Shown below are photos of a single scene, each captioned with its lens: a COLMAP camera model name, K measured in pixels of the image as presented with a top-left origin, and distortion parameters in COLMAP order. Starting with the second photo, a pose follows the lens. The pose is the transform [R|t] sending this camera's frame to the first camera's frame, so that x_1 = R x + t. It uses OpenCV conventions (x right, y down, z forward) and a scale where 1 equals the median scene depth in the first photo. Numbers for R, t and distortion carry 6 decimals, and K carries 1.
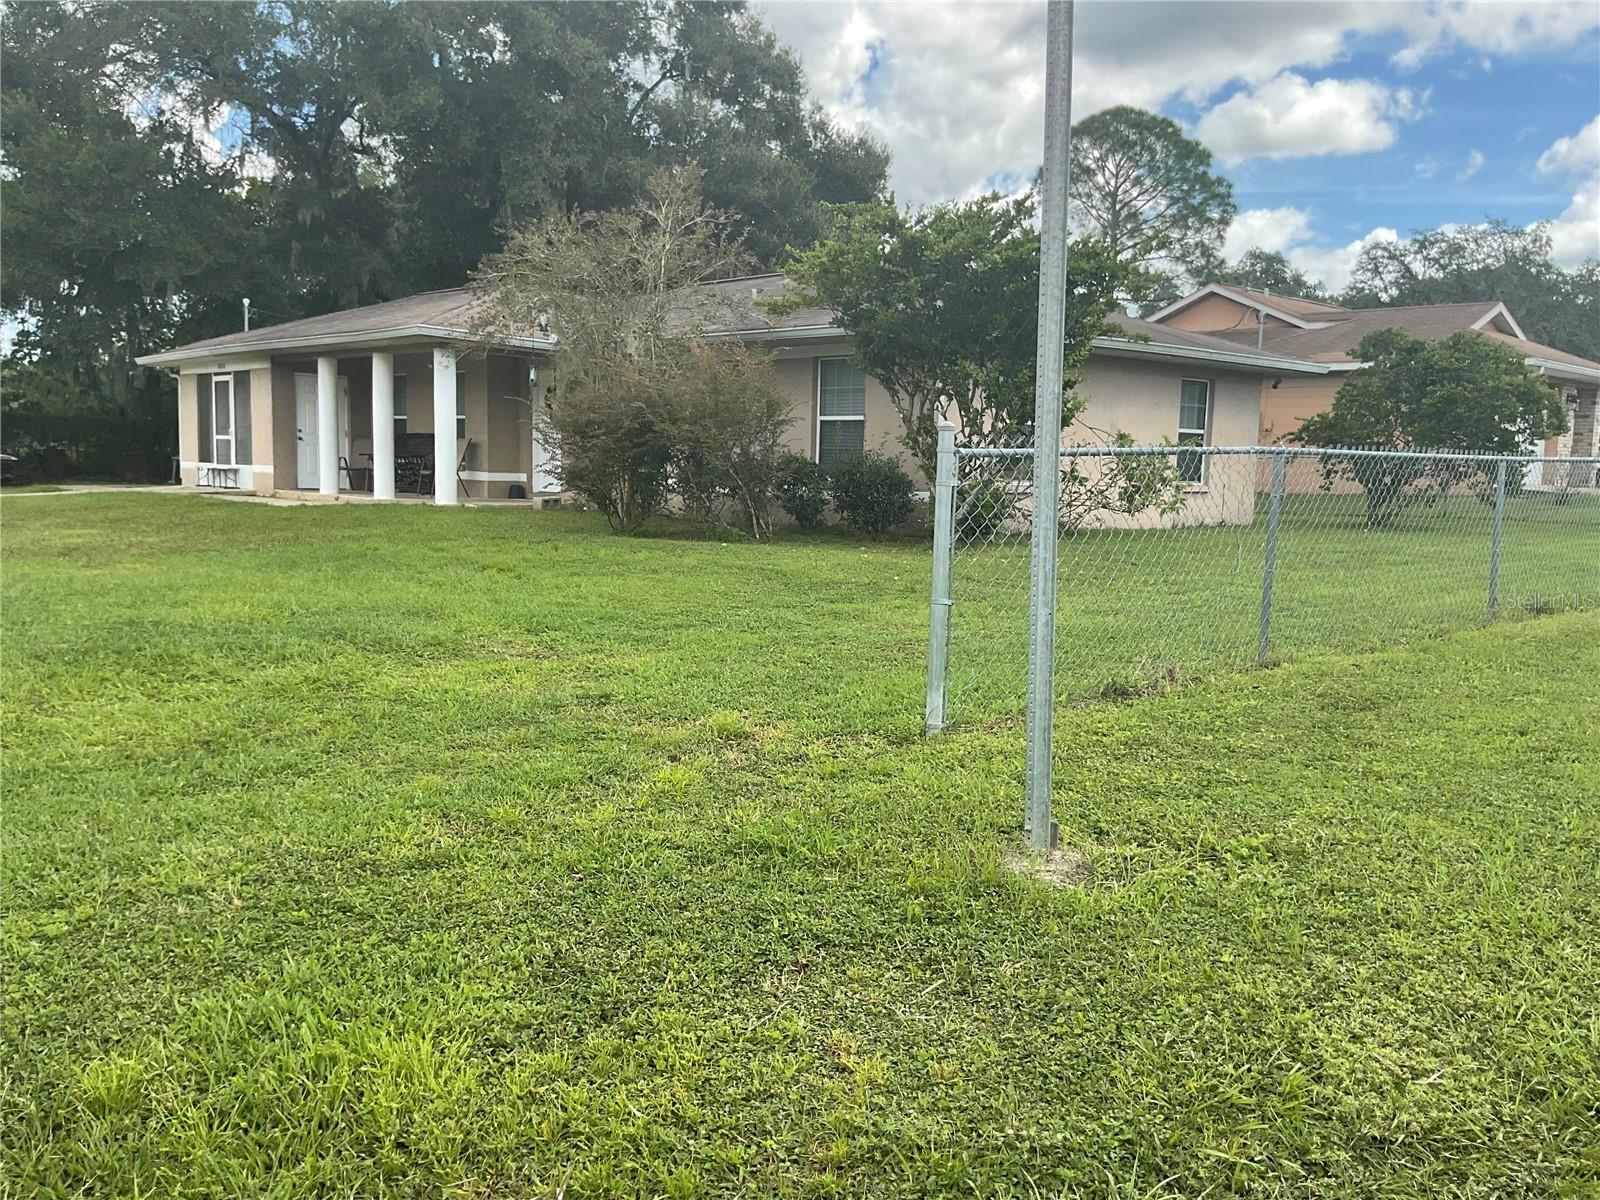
lens RADIAL K [[1313.6, 0, 800.0], [0, 1313.6, 600.0], [0, 0, 1]] dist [0.119390, -0.256428]
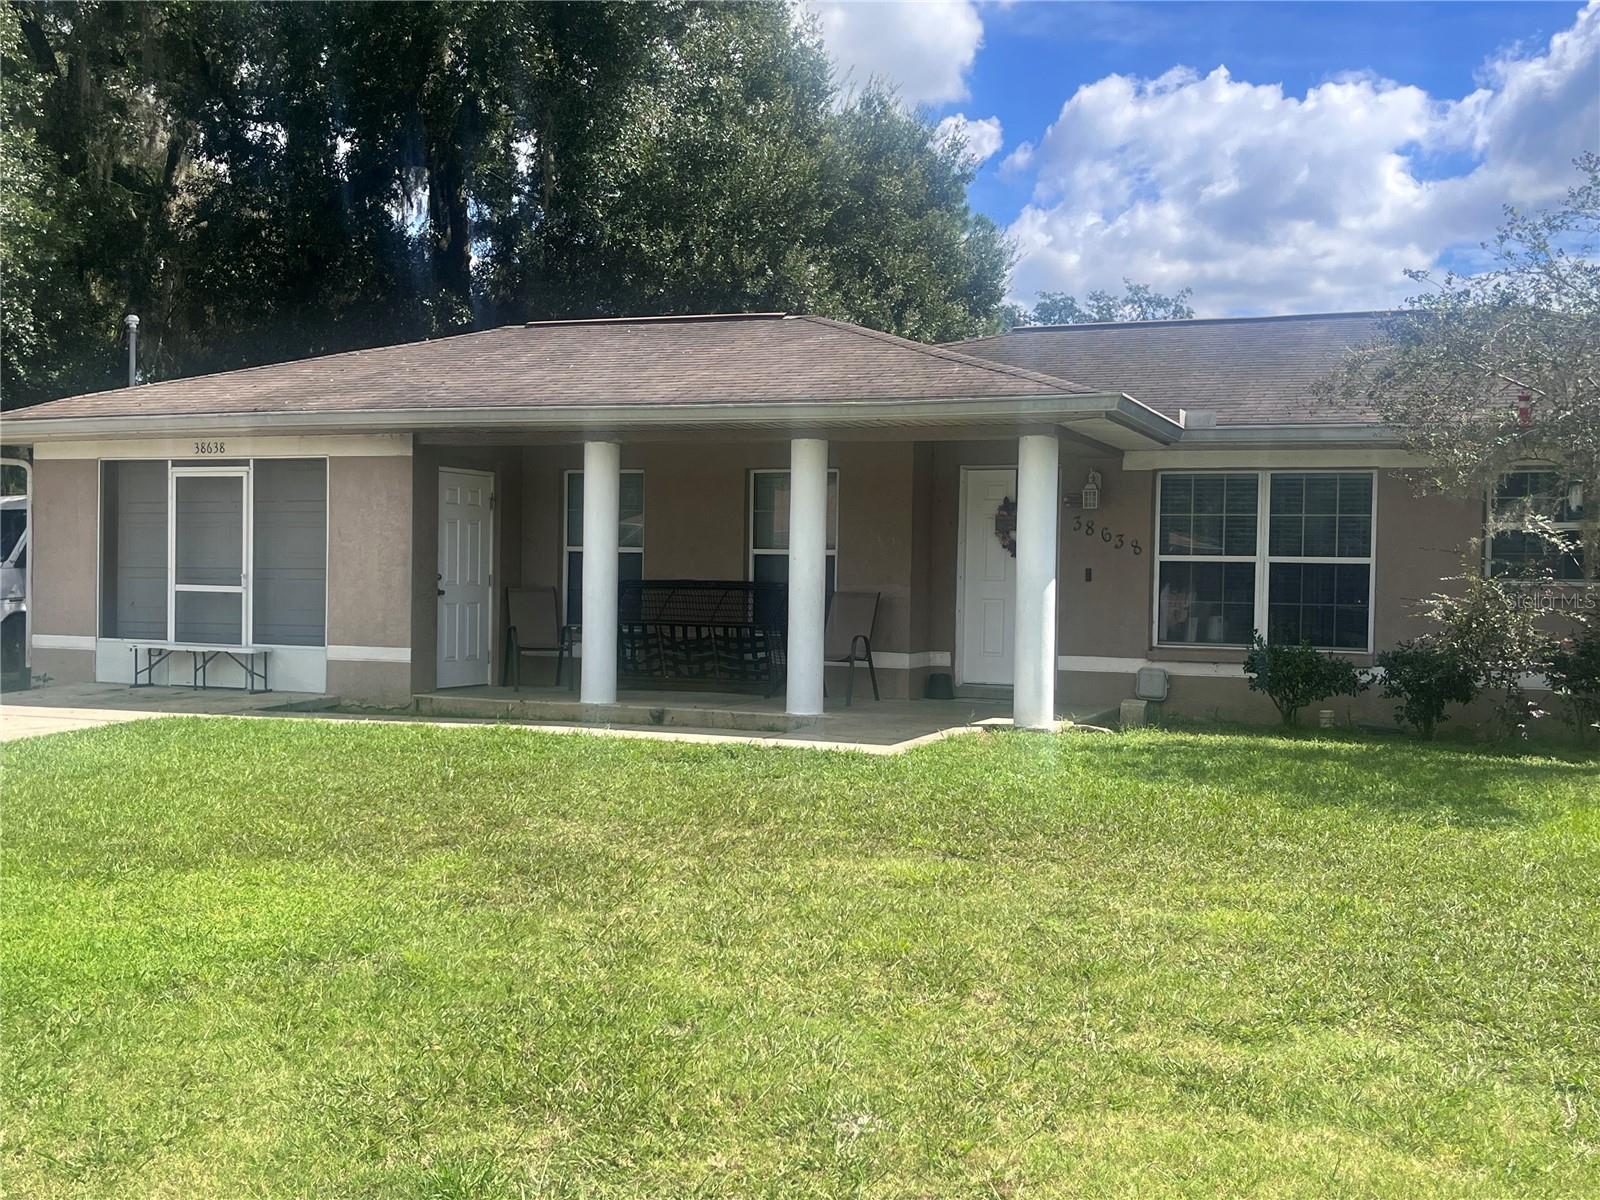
lens RADIAL K [[1679.8, 0, 800.0], [0, 1679.8, 600.0], [0, 0, 1]] dist [0.015182, -0.020180]
pose [[0.906118, -0.017366, 0.422668, -1.392671], [0.050829, 0.996388, -0.068029, -0.180499], [-0.419960, 0.083126, 0.903728, 0.953562]]
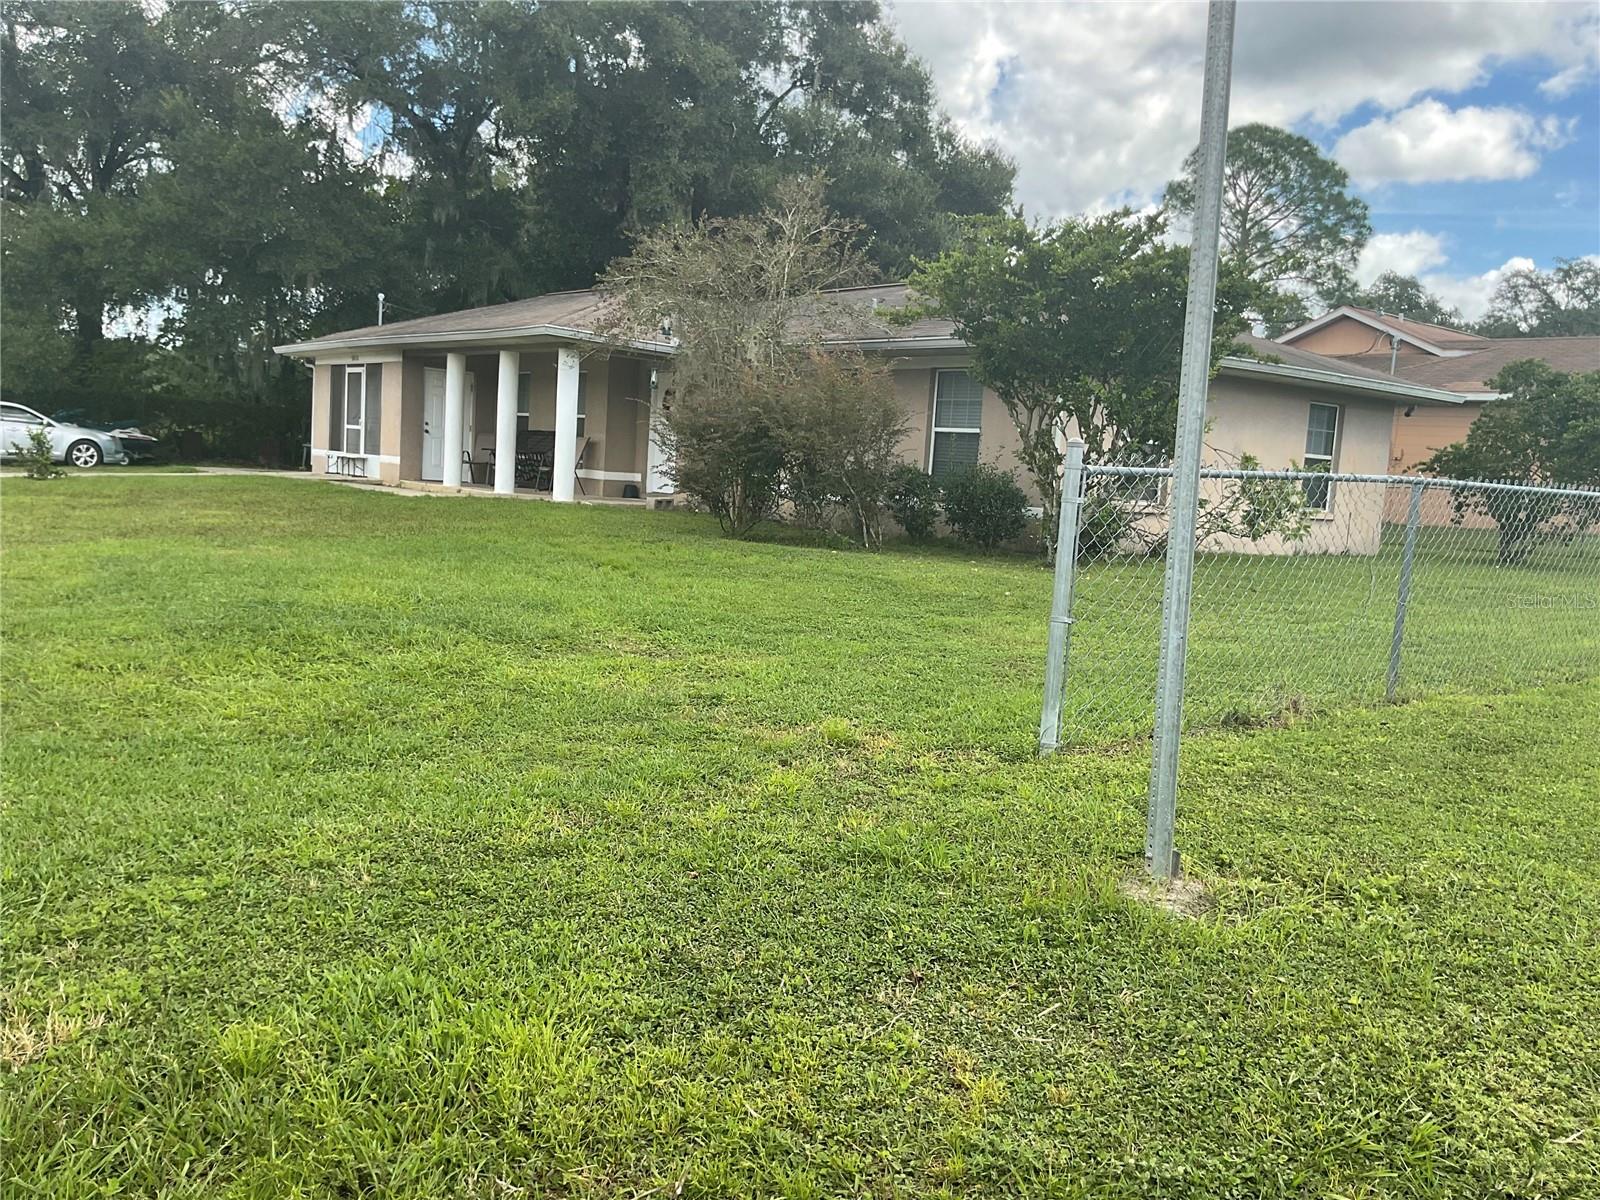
lens RADIAL K [[1313.6, 0, 800.0], [0, 1313.6, 600.0], [0, 0, 1]] dist [0.119390, -0.256428]
pose [[0.996037, 0.046834, -0.075612, -0.010998], [-0.047316, 0.998869, -0.004590, 0.000244], [0.075312, 0.008149, 0.997127, -0.001386]]
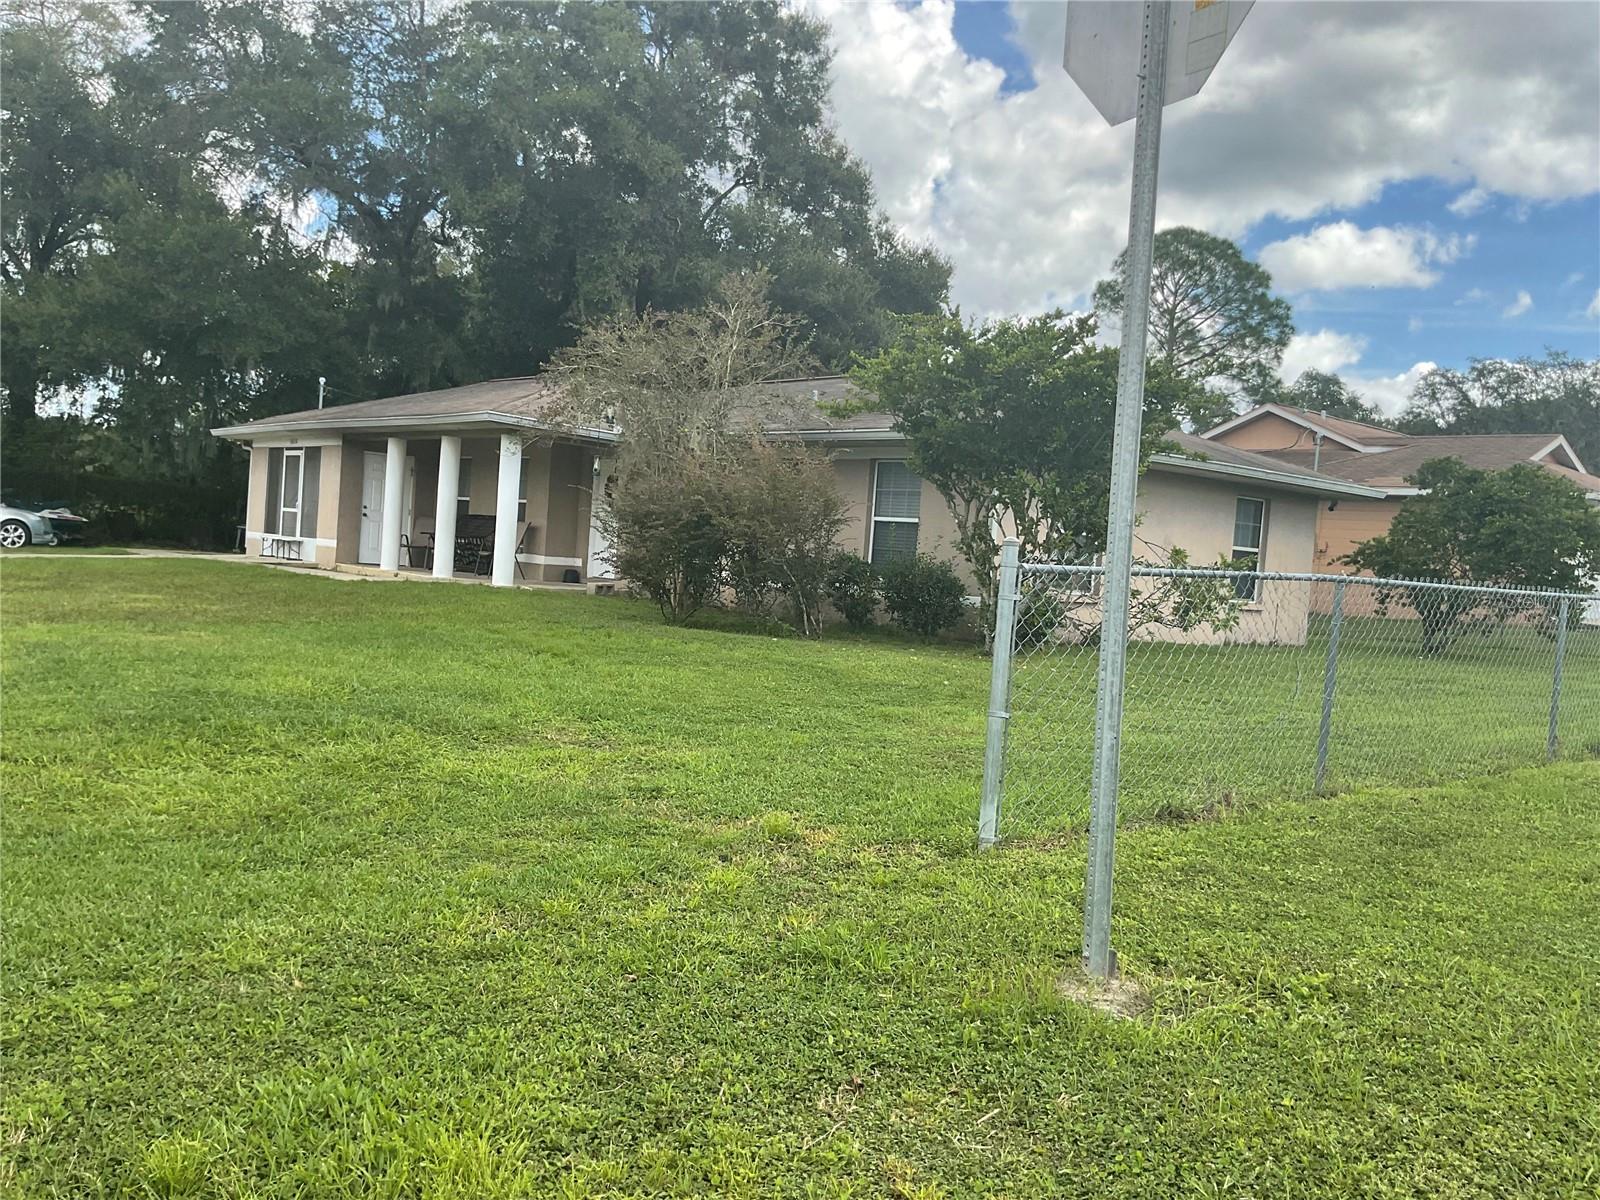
lens RADIAL K [[1313.6, 0, 800.0], [0, 1313.6, 600.0], [0, 0, 1]] dist [0.119390, -0.256428]
pose [[0.998258, 0.048802, -0.033166, -0.011848], [-0.051005, 0.996300, -0.069180, -0.006862], [0.029667, 0.070751, 0.997053, -0.009275]]
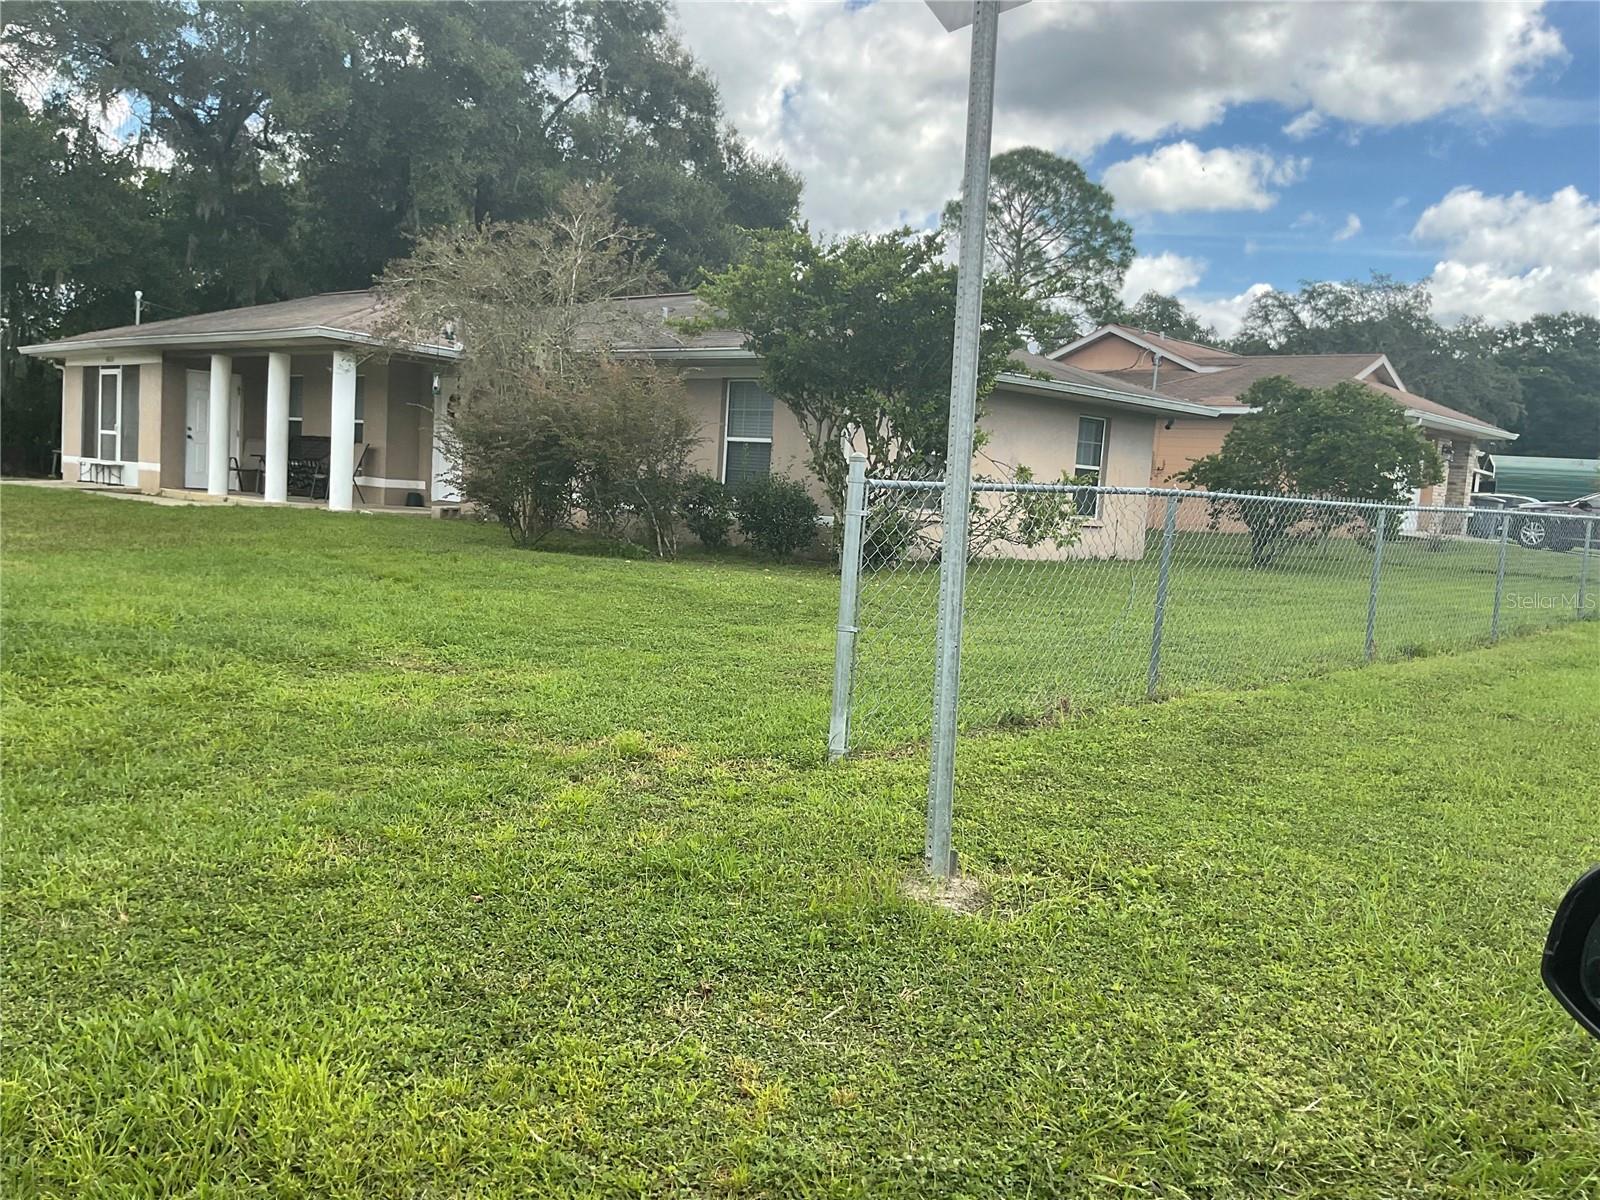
lens RADIAL K [[1312.3, 0, 798.7], [0, 1312.3, 594.9], [0, 0, 1]] dist [0.137767, -0.303686]
pose [[0.996570, 0.032923, 0.075926, -0.006338], [-0.031528, 0.999313, -0.019490, -0.003077], [-0.076515, 0.017030, 0.996923, -0.006590]]
